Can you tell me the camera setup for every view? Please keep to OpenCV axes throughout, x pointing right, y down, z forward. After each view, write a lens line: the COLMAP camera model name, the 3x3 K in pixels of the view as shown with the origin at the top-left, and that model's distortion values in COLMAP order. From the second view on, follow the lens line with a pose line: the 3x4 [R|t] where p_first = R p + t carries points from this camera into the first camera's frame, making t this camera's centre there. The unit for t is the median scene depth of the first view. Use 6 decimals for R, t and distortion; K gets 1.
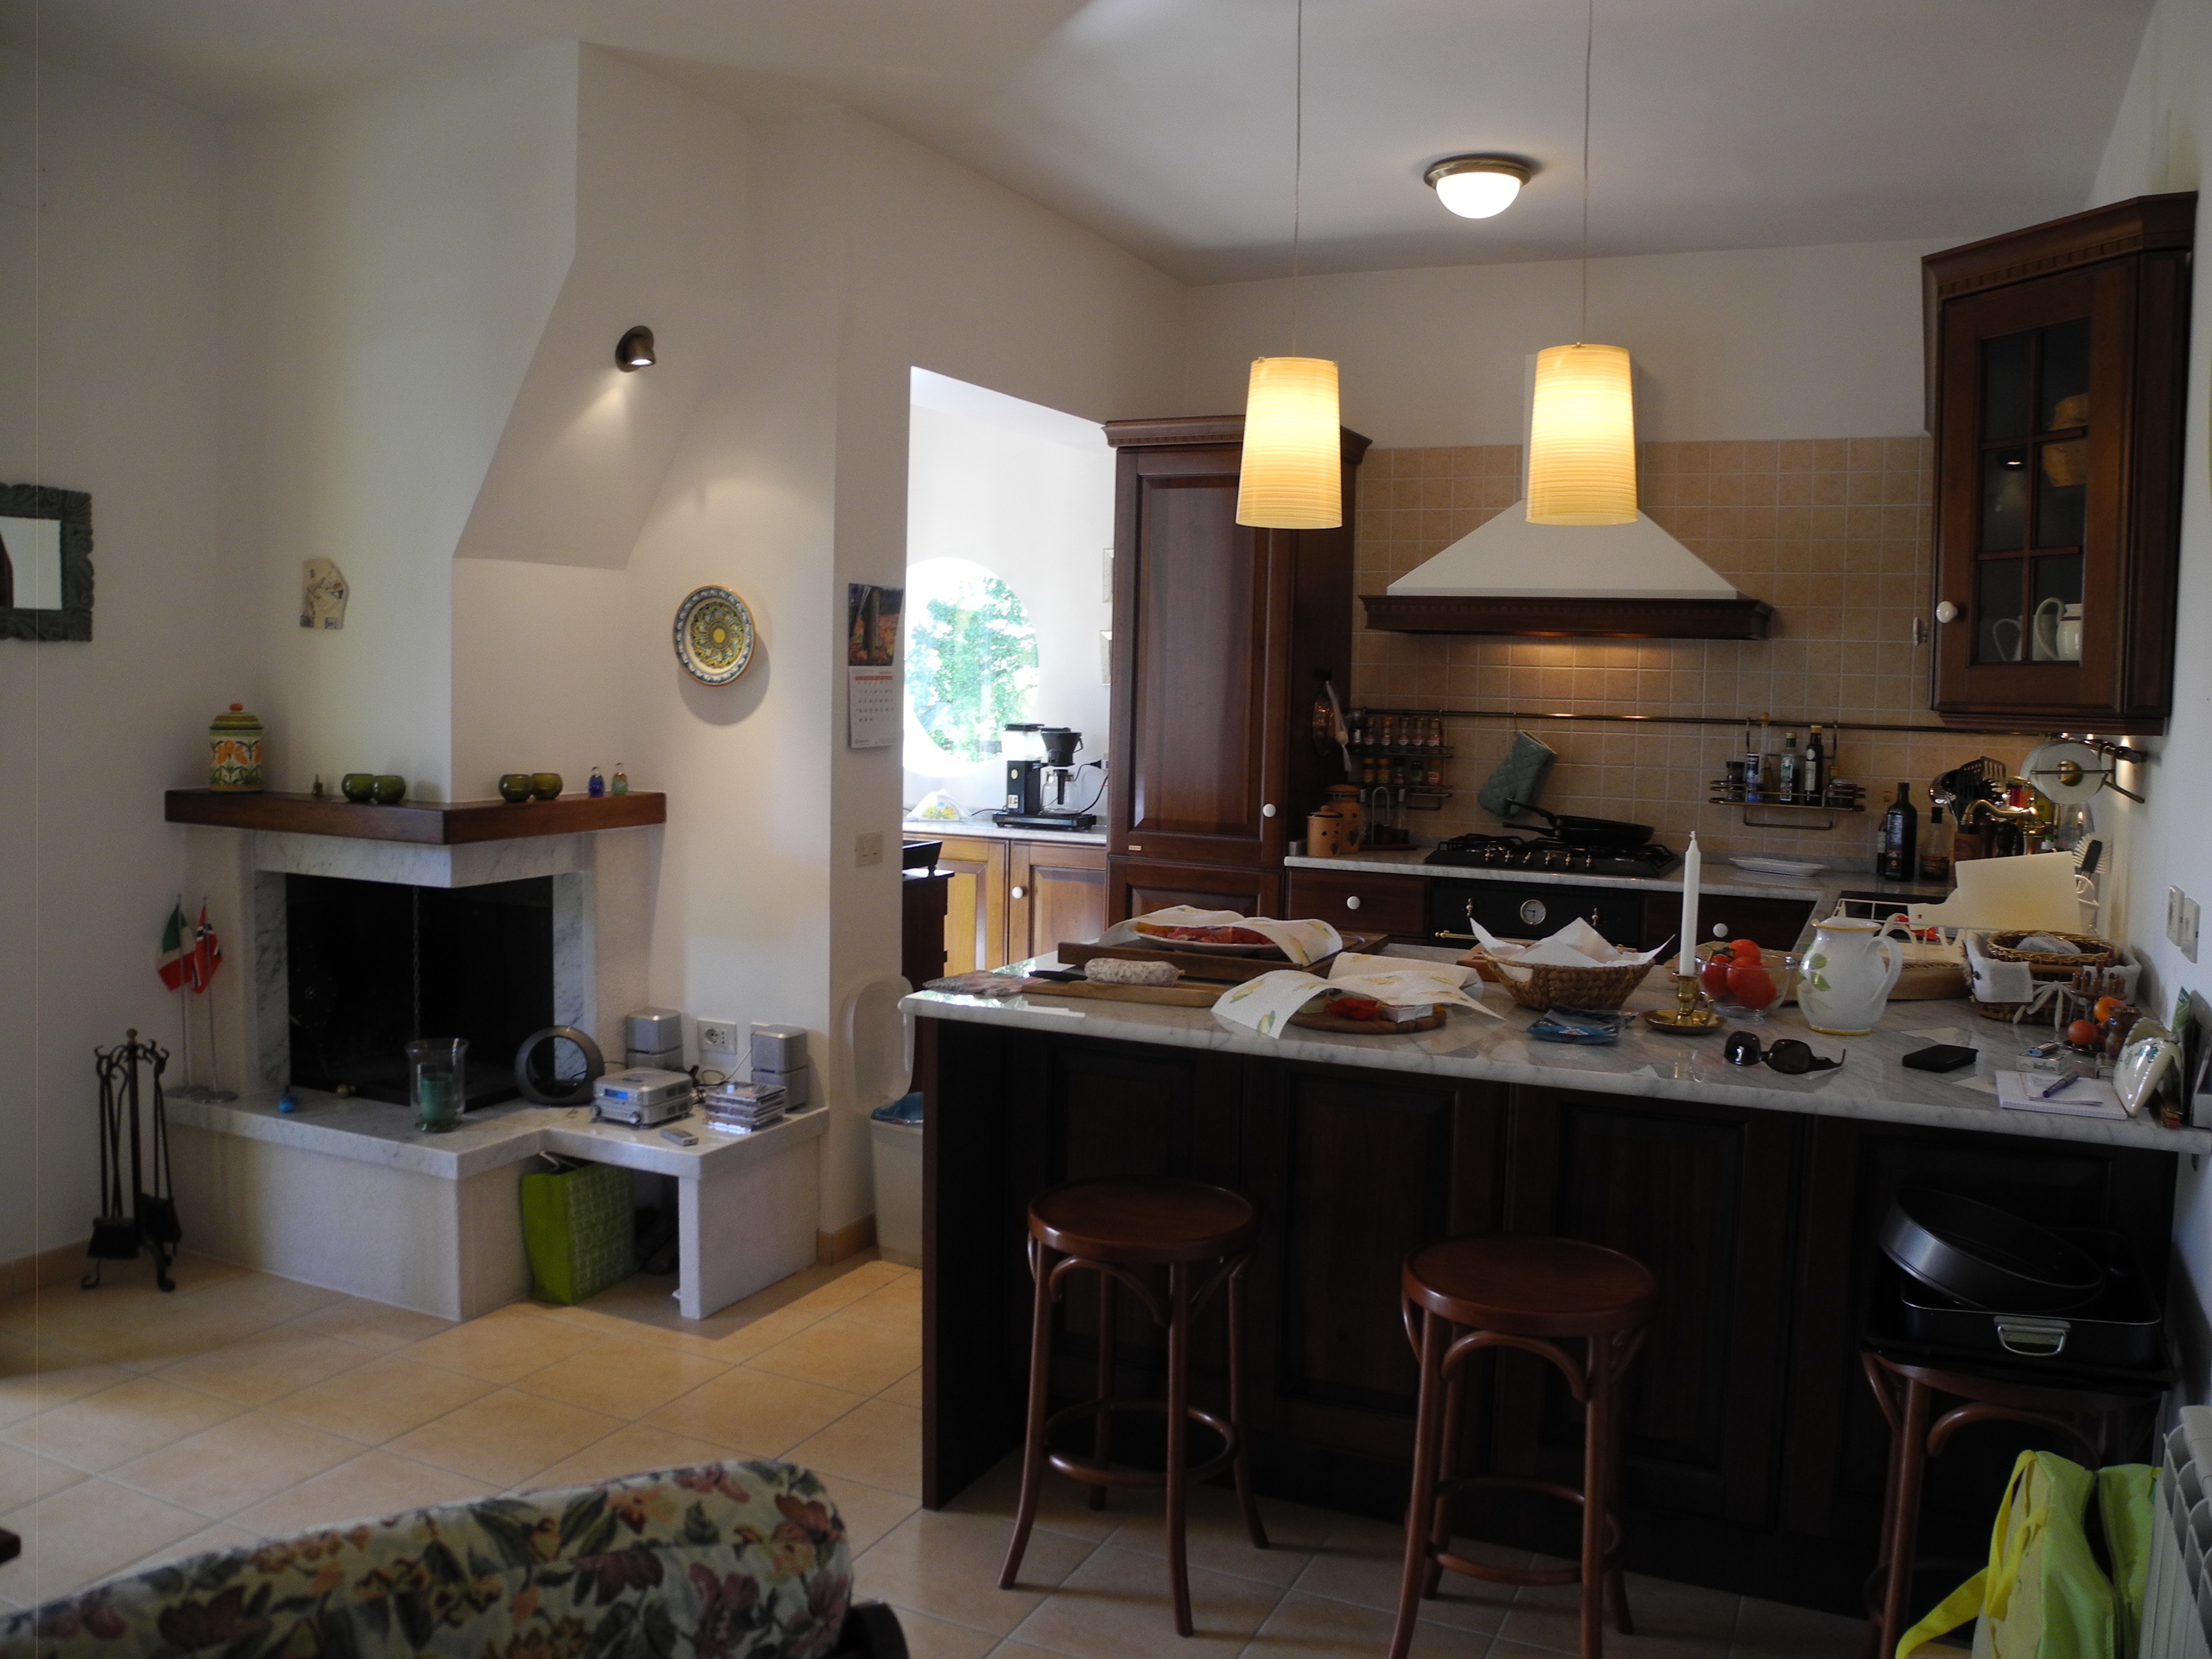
lens RADIAL K [[1777.1, 0, 1106.0], [0, 1777.1, 775.0], [0, 0, 1]] dist [-0.142633, 0.088088]
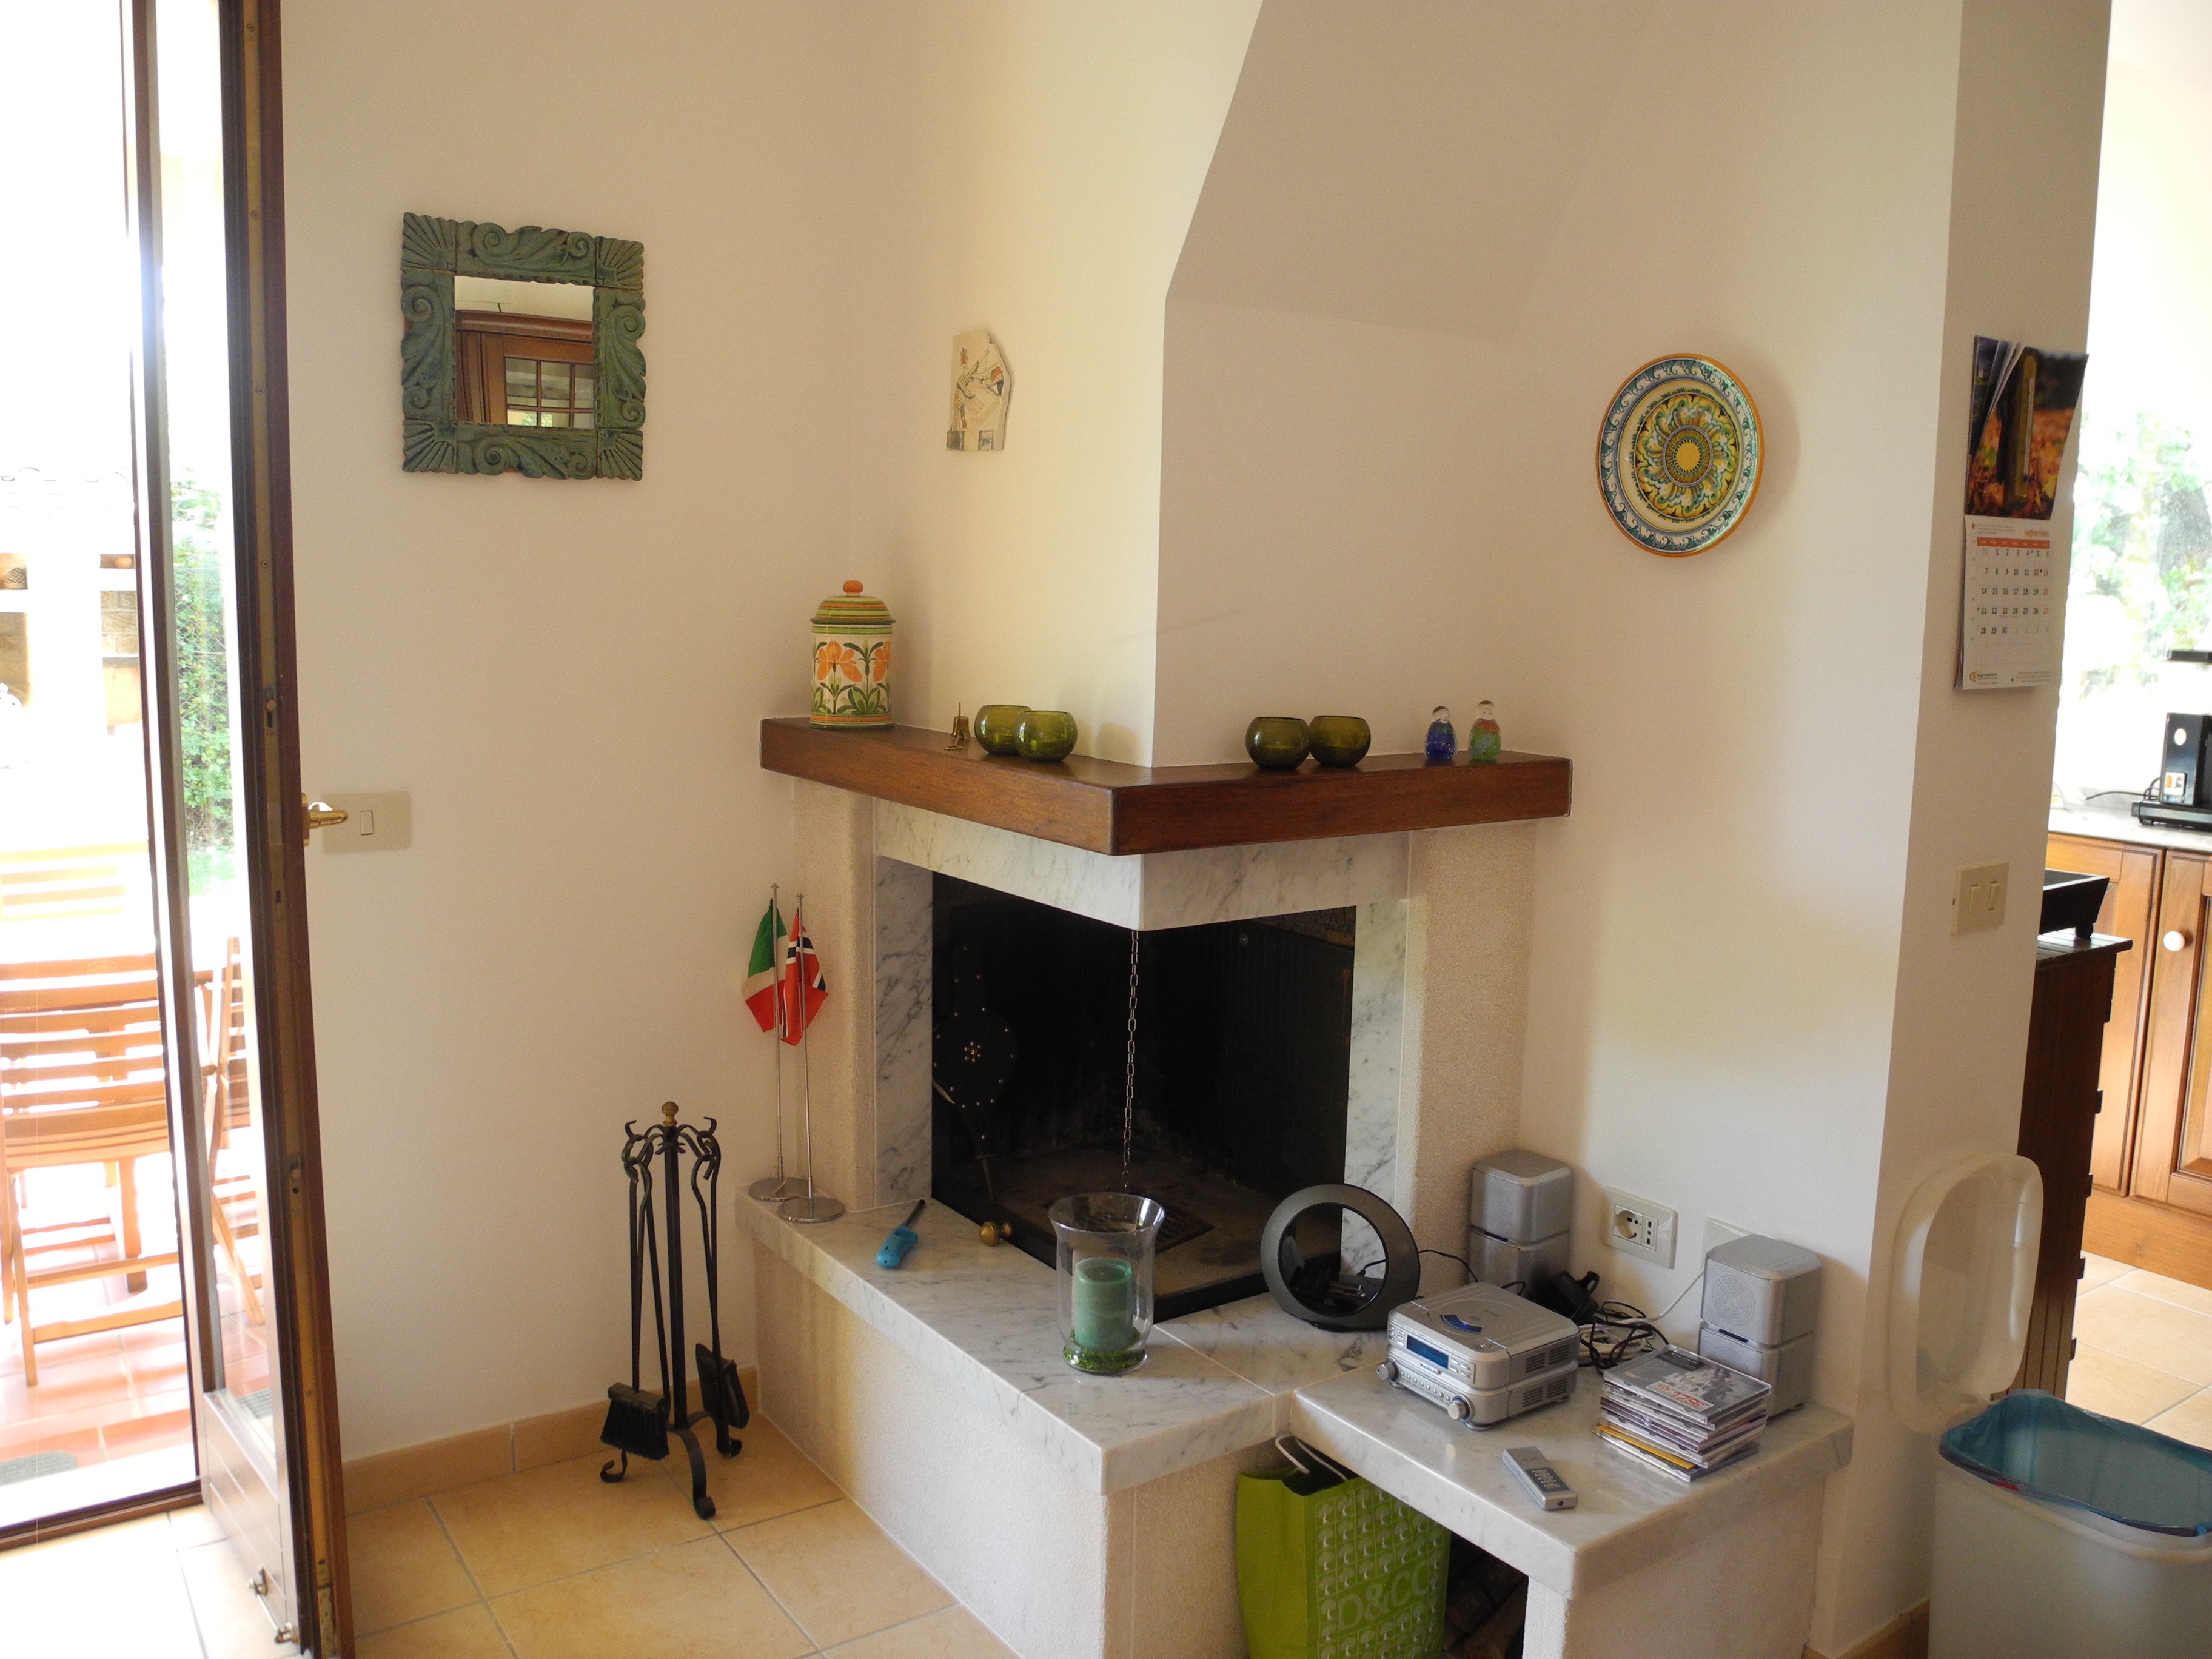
lens RADIAL K [[1777.1, 0, 1091.3], [0, 1777.1, 817.4], [0, 0, 1]] dist [-0.142633, 0.088088]
pose [[0.861706, 0.067831, -0.502853, -0.114144], [-0.031343, 0.996247, 0.080676, -0.011374], [0.506439, -0.053758, 0.860599, 0.501666]]
